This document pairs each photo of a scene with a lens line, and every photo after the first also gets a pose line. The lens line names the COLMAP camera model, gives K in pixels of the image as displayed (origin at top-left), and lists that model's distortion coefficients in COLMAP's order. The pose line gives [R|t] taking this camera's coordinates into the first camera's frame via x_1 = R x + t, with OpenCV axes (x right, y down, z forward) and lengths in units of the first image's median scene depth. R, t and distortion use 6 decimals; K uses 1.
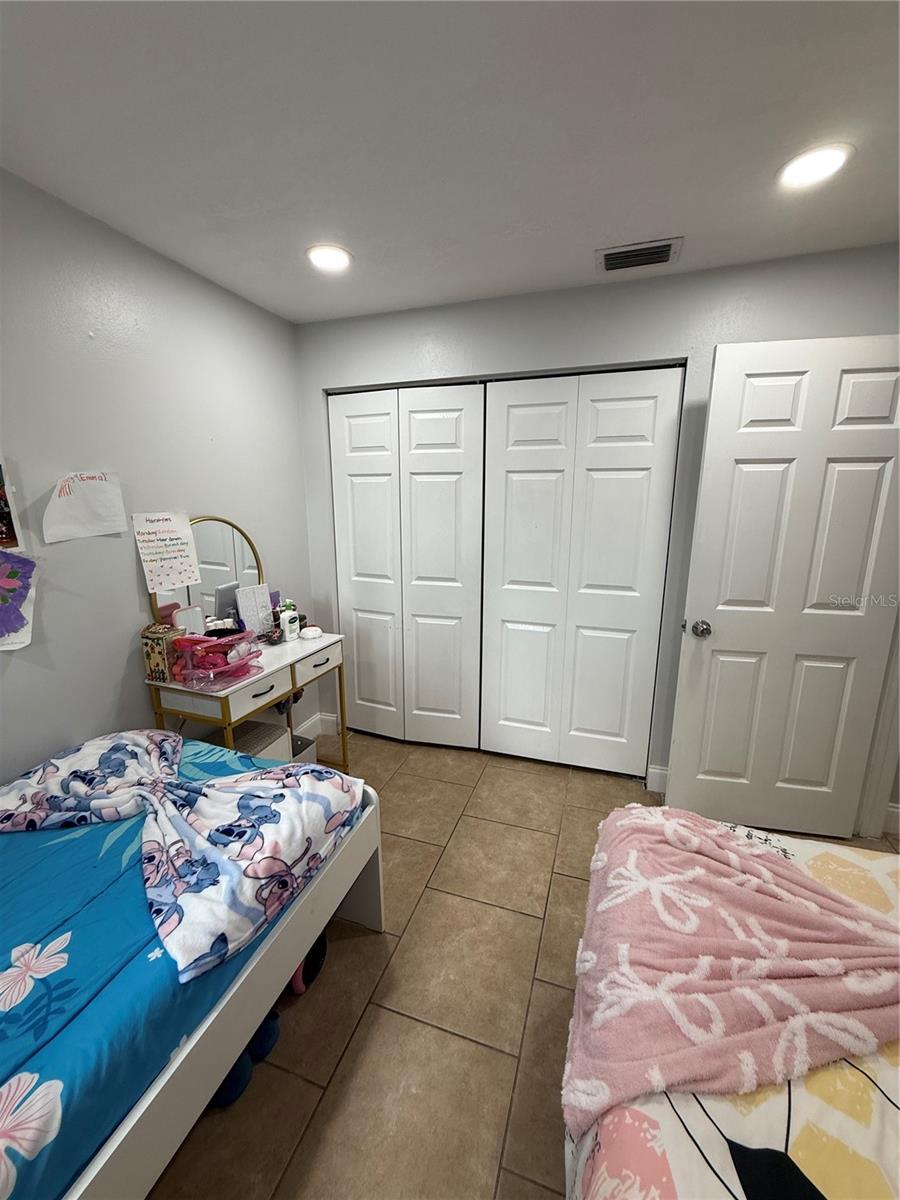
lens RADIAL K [[477.9, 0, 450.3], [0, 477.9, 600.9], [0, 0, 1]] dist [-0.001513, 0.000563]
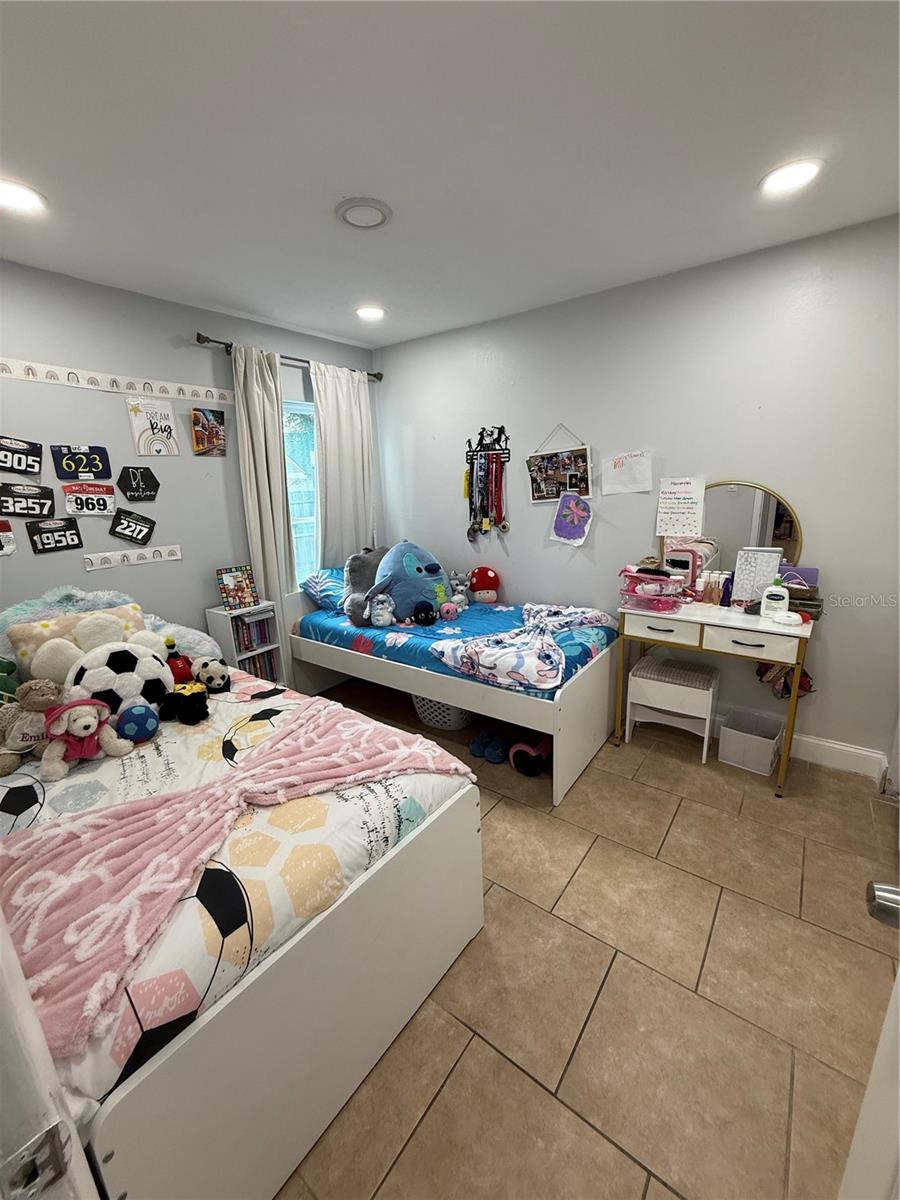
lens RADIAL K [[477.9, 0, 447.9], [0, 477.9, 596.3], [0, 0, 1]] dist [-0.001513, 0.000563]
pose [[-0.311849, 0.244525, -0.918127, 1.027271], [-0.160490, 0.938874, 0.304562, -0.202010], [0.936479, 0.242328, -0.253543, 0.931392]]
